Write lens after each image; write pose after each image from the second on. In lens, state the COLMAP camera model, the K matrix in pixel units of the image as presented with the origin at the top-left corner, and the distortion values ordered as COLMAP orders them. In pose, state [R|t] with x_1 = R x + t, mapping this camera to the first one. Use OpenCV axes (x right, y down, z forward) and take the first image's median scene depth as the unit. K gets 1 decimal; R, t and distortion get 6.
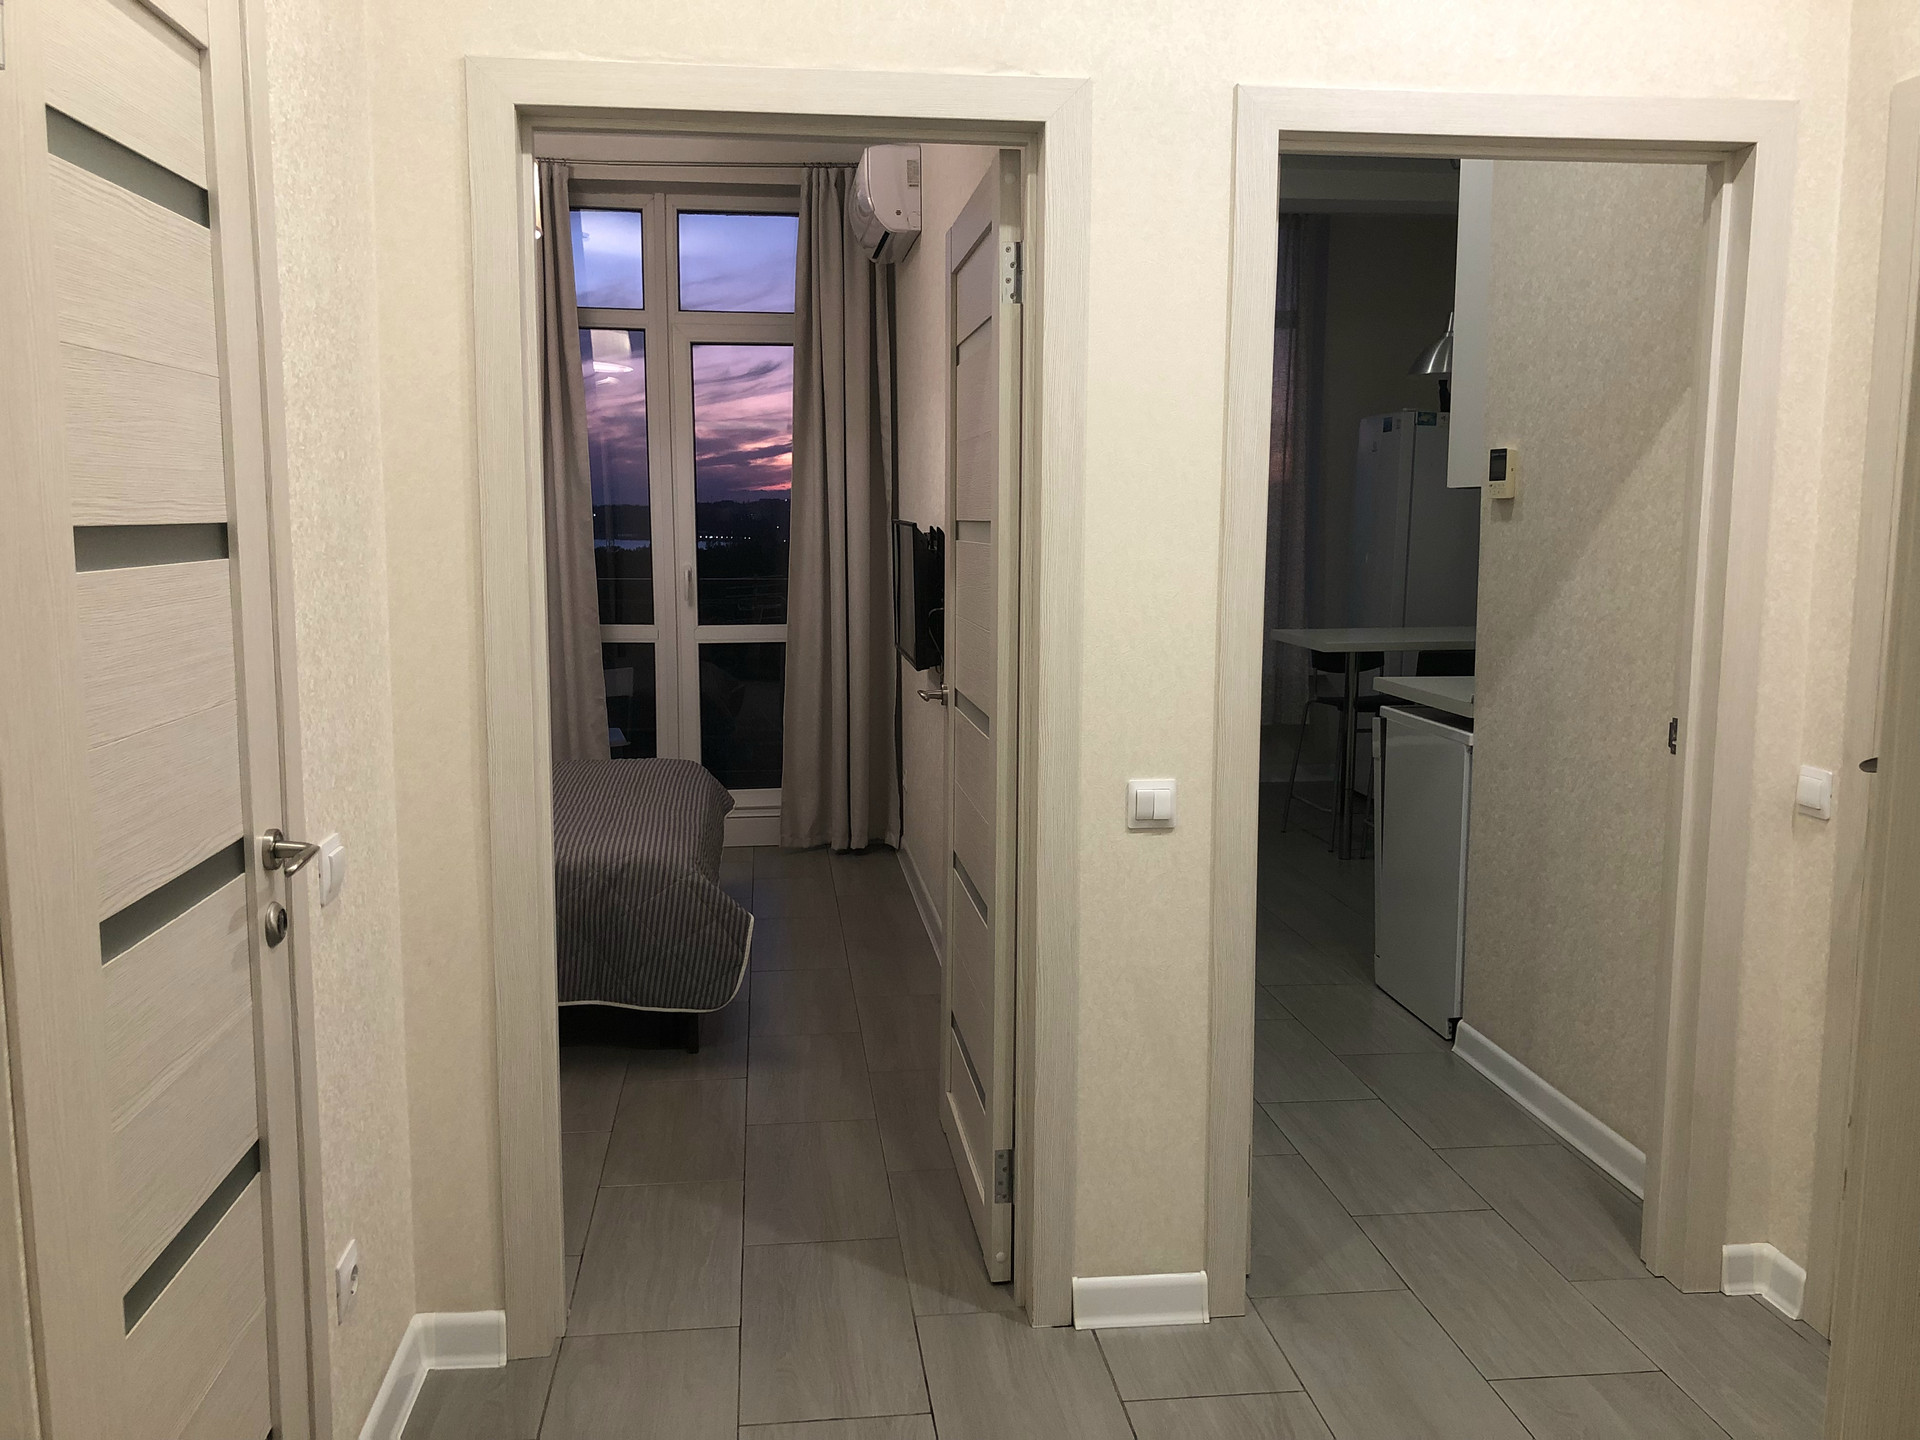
lens RADIAL K [[1563.1, 0, 951.8], [0, 1563.1, 712.6], [0, 0, 1]] dist [0.036171, -0.035210]
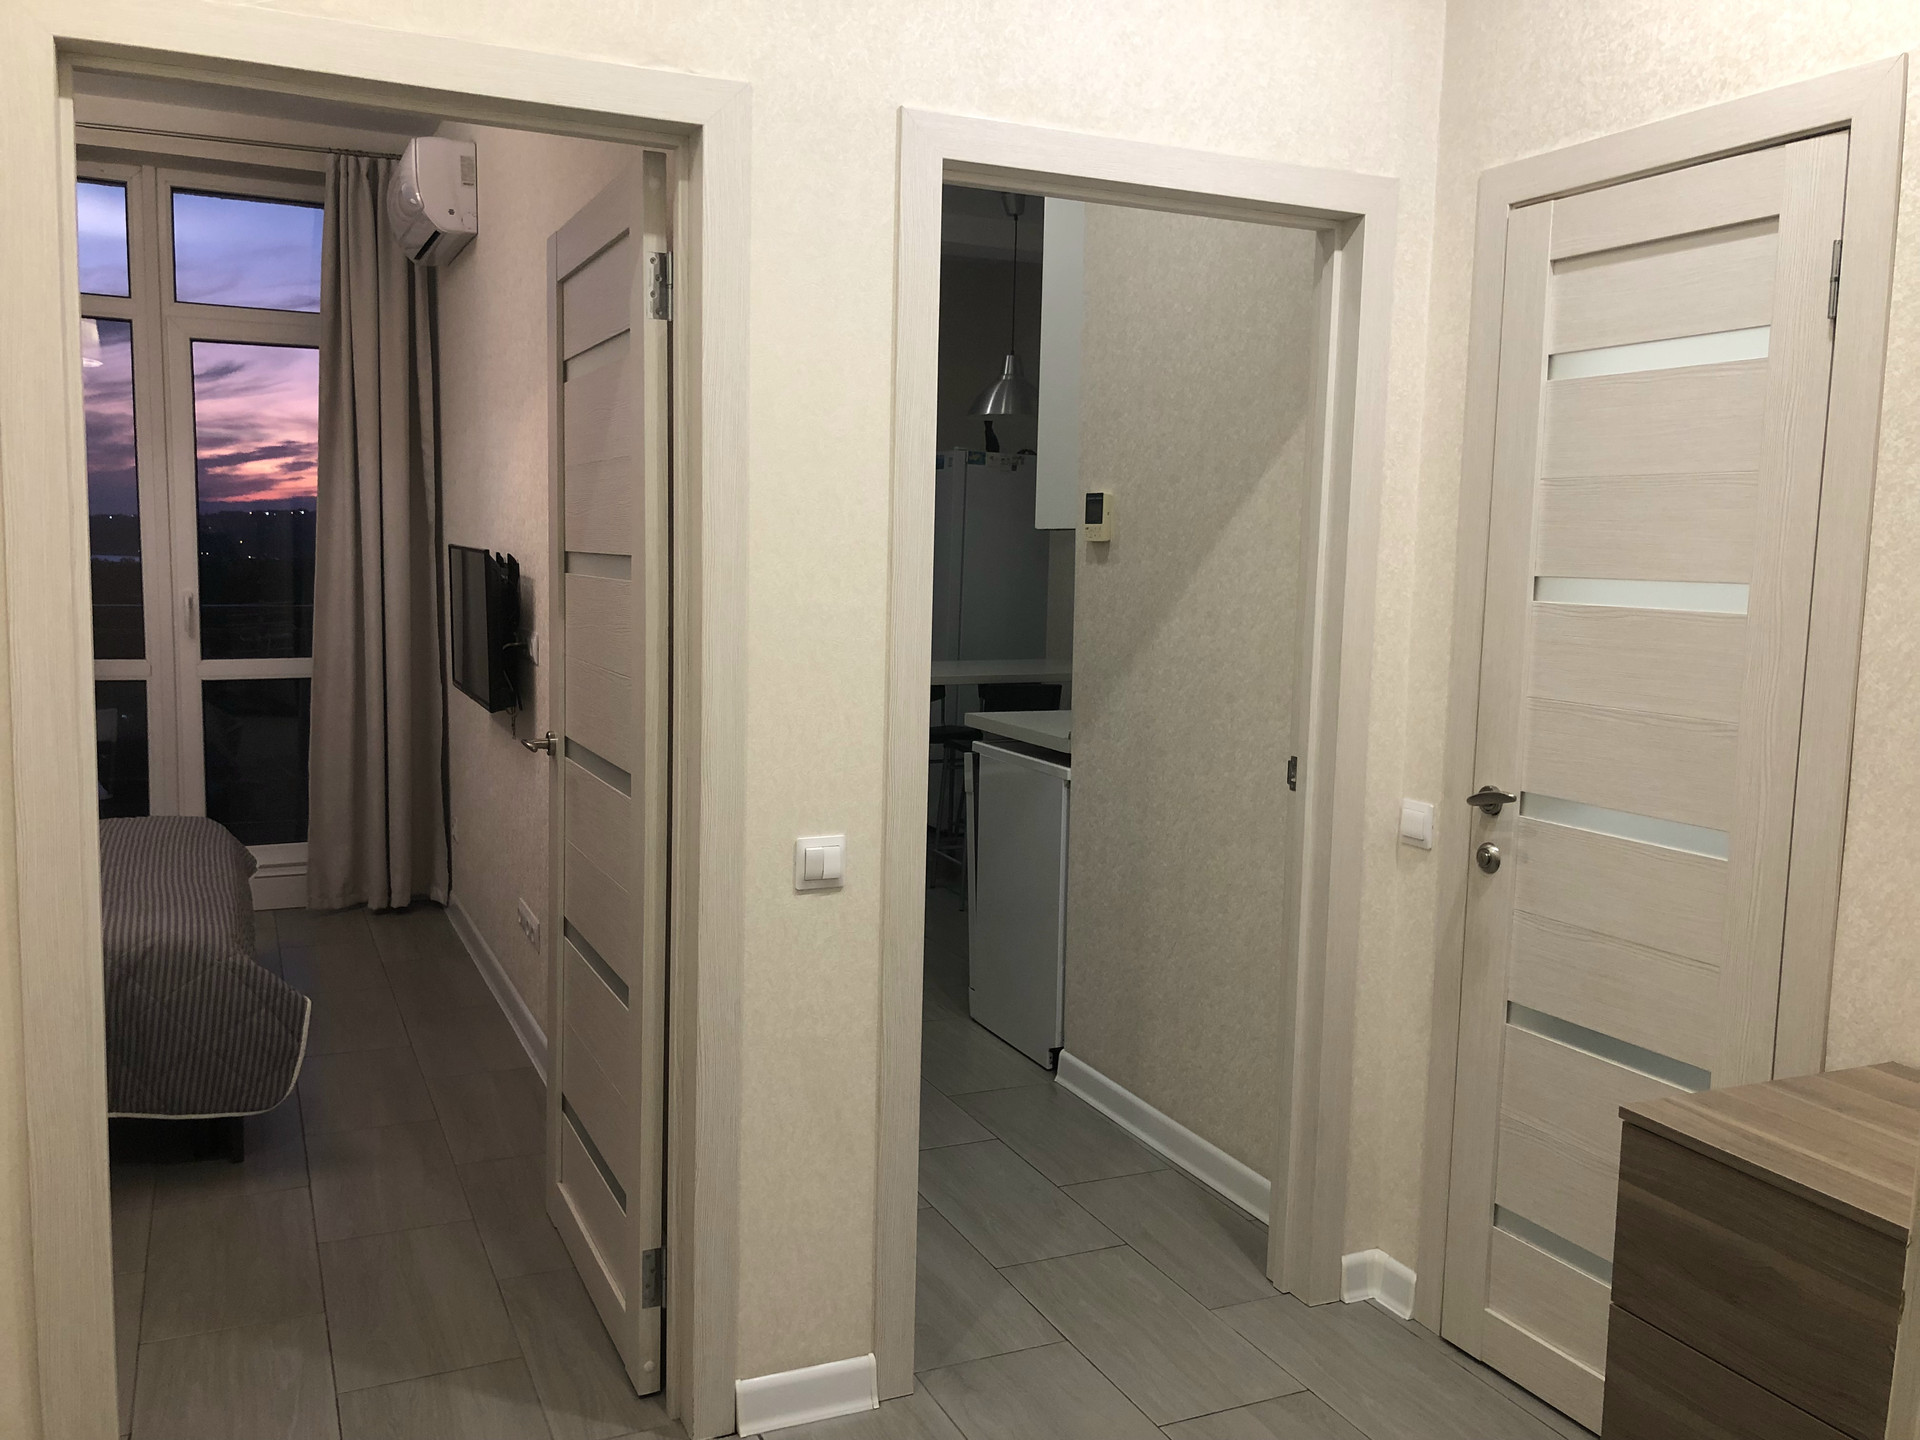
lens RADIAL K [[1563.1, 0, 949.5], [0, 1563.1, 716.1], [0, 0, 1]] dist [0.036171, -0.035210]
pose [[0.952200, -0.014734, 0.305119, -0.075622], [0.018910, 0.999764, -0.010736, -0.016281], [-0.304889, 0.015993, 0.952254, 0.076568]]
